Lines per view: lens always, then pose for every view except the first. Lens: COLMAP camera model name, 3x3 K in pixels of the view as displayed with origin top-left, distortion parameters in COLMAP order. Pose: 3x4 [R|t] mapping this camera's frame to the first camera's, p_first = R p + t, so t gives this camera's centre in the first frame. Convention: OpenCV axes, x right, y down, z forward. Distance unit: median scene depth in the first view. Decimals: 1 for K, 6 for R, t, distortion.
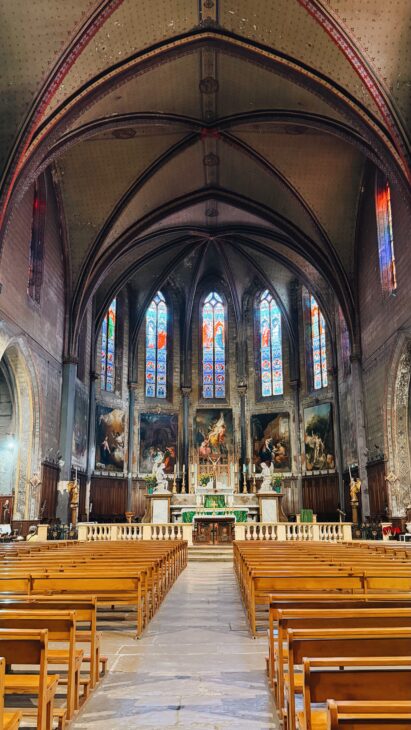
lens RADIAL K [[648.6, 0, 205.3], [0, 648.6, 365.1], [0, 0, 1]] dist [-0.003701, 0.000069]
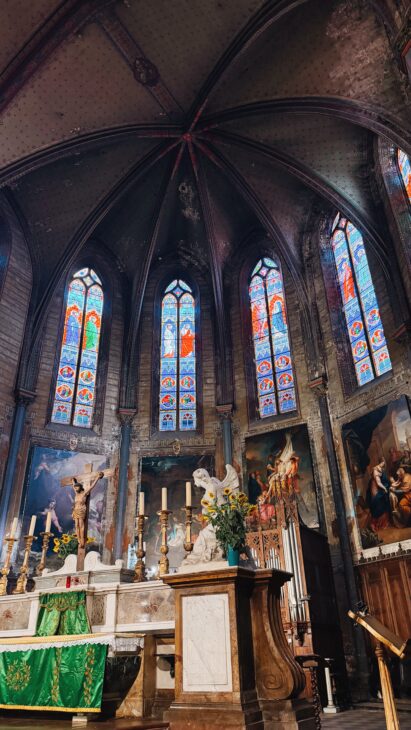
lens RADIAL K [[511.3, 0, 205.4], [0, 511.3, 364.7], [0, 0, 1]] dist [0.064417, -0.001141]
pose [[0.858969, -0.263170, -0.439220, 0.164616], [0.131655, 0.942482, -0.307238, 0.138155], [0.494812, 0.206083, 0.844210, 0.602450]]
